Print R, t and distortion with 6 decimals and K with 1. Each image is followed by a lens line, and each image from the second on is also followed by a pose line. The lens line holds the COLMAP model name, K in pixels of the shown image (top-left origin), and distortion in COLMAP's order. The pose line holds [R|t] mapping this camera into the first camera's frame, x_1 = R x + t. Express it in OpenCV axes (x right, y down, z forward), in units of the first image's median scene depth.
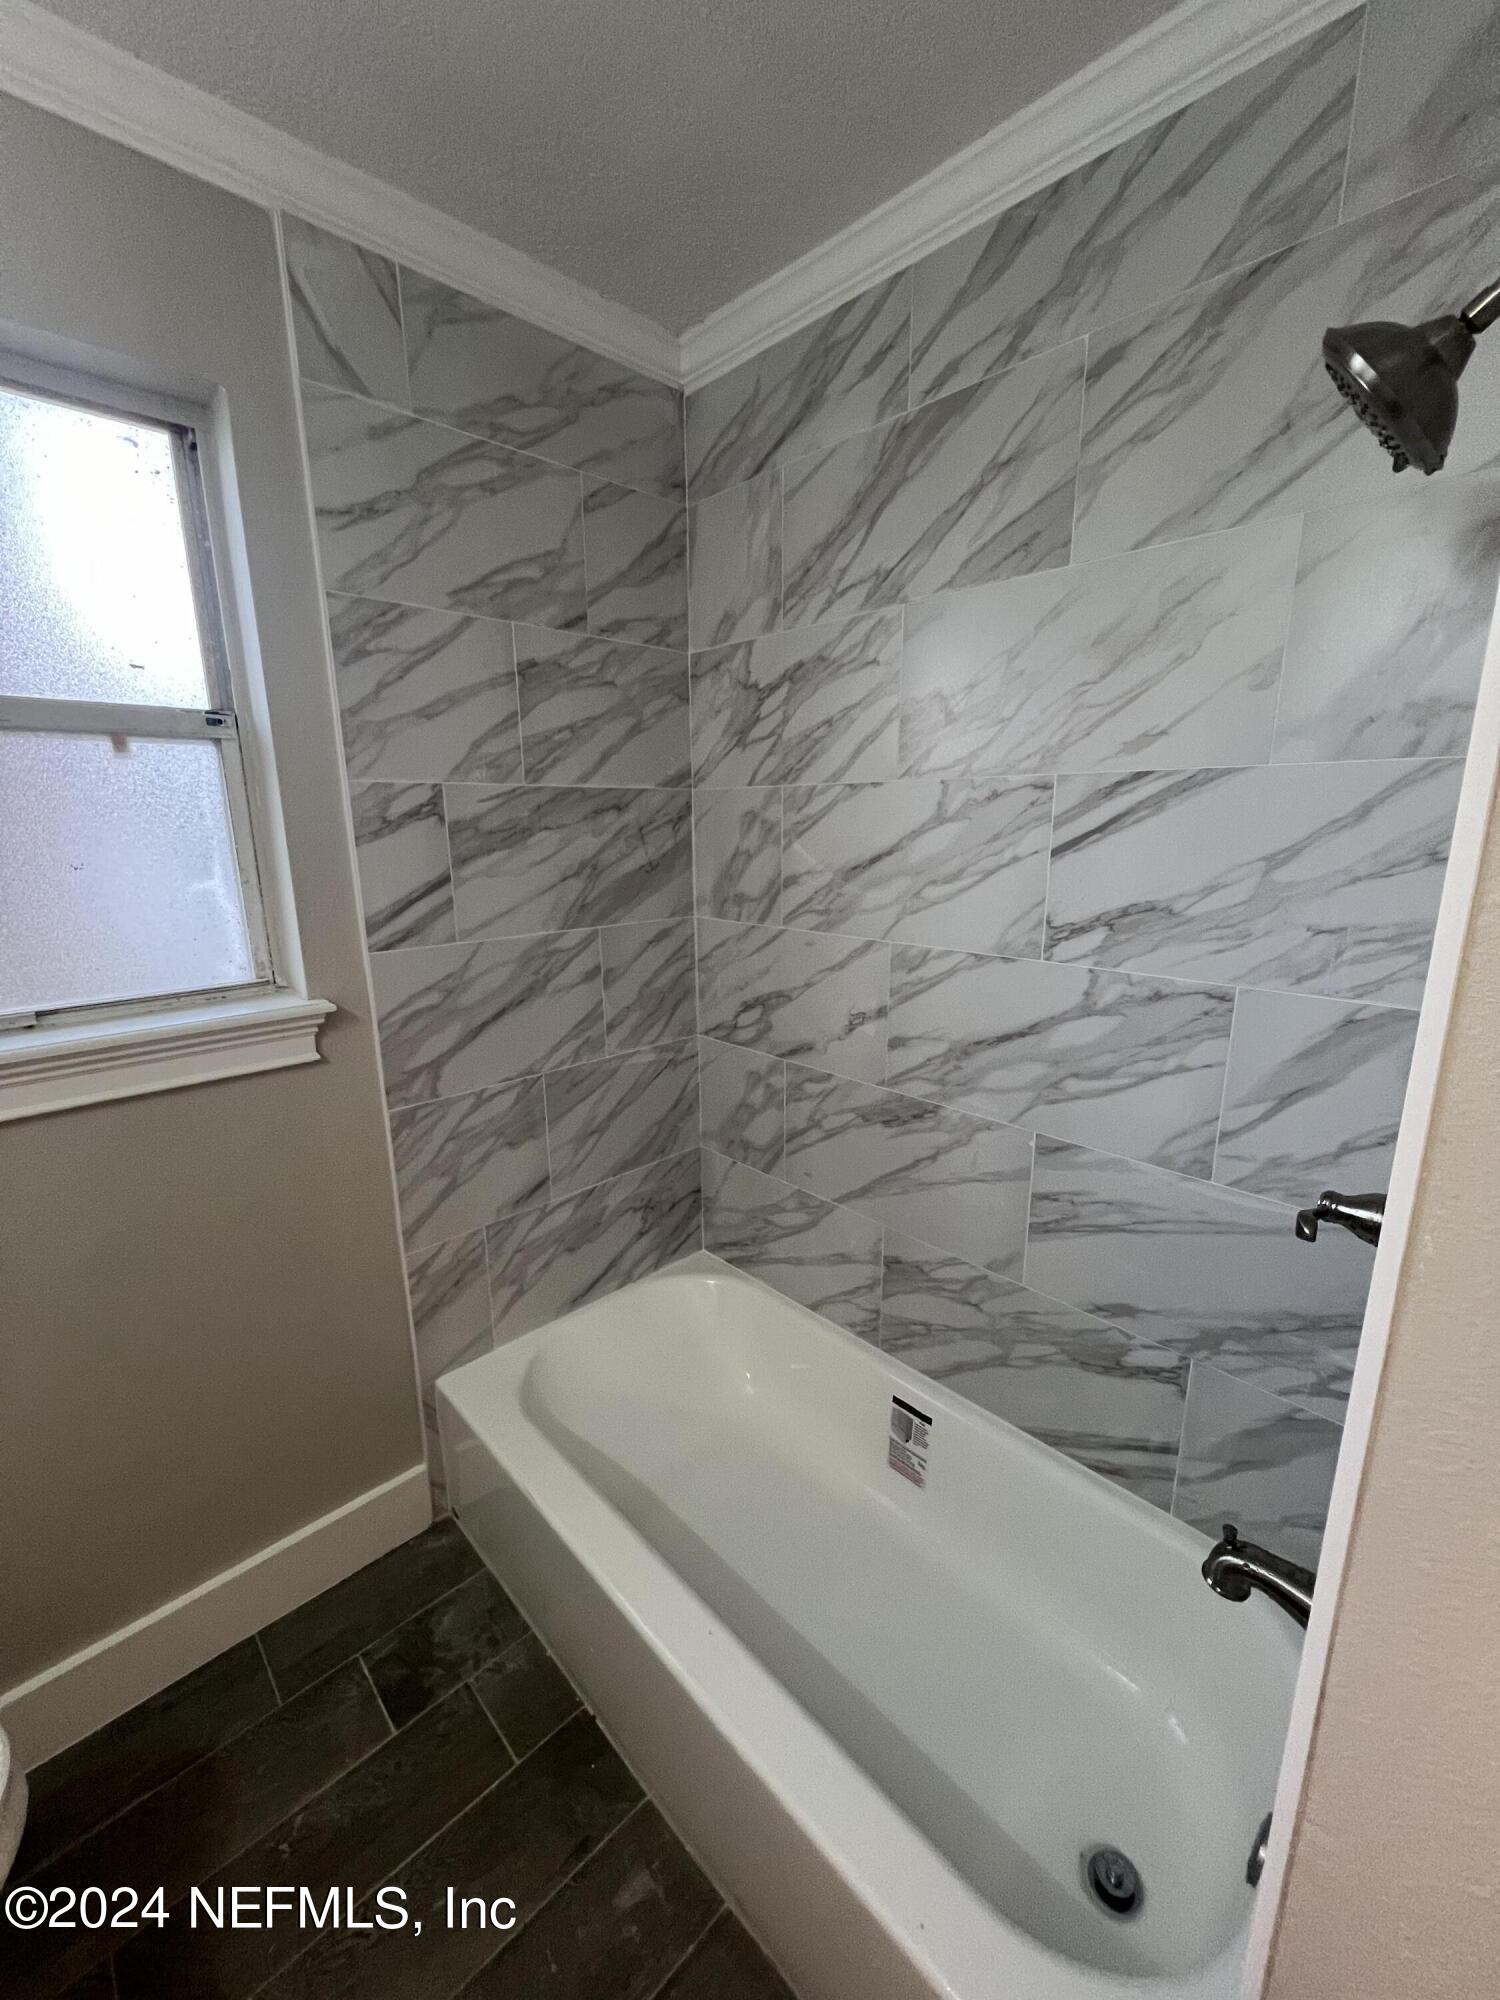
lens RADIAL K [[798.2, 0, 754.3], [0, 798.2, 1000.0], [0, 0, 1]] dist [-0.000863, -0.000119]
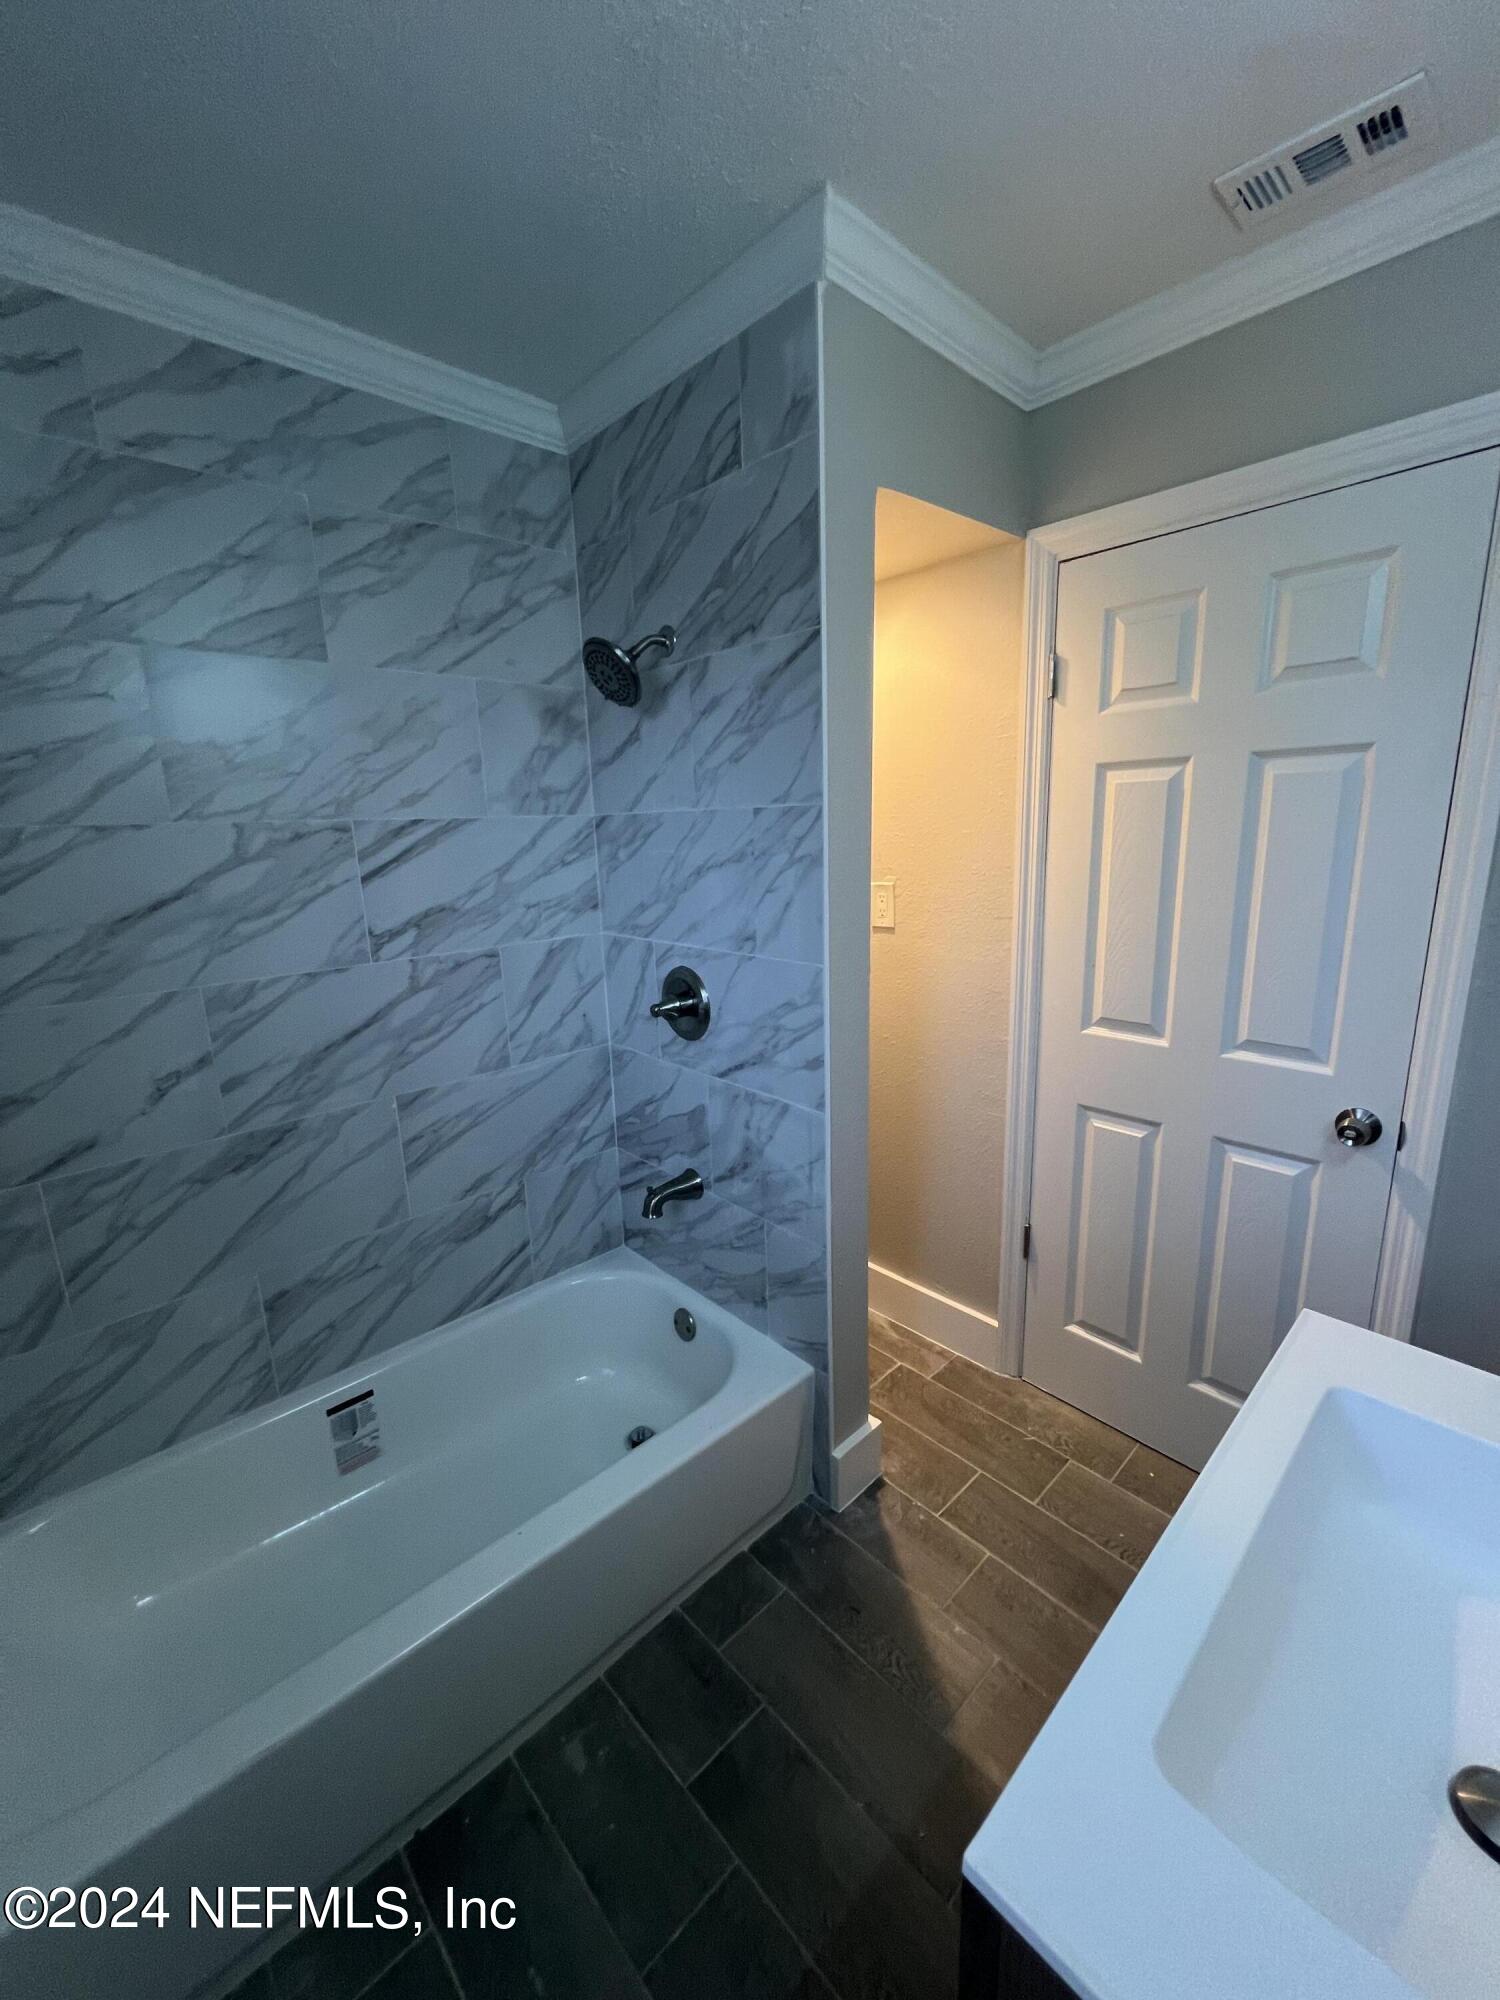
lens RADIAL K [[798.2, 0, 754.3], [0, 798.2, 1000.0], [0, 0, 1]] dist [-0.000863, -0.000119]
pose [[0.018662, -0.213190, 0.976832, -0.863593], [0.252811, 0.946260, 0.201688, -0.093145], [-0.967336, 0.243190, 0.071556, 0.315150]]
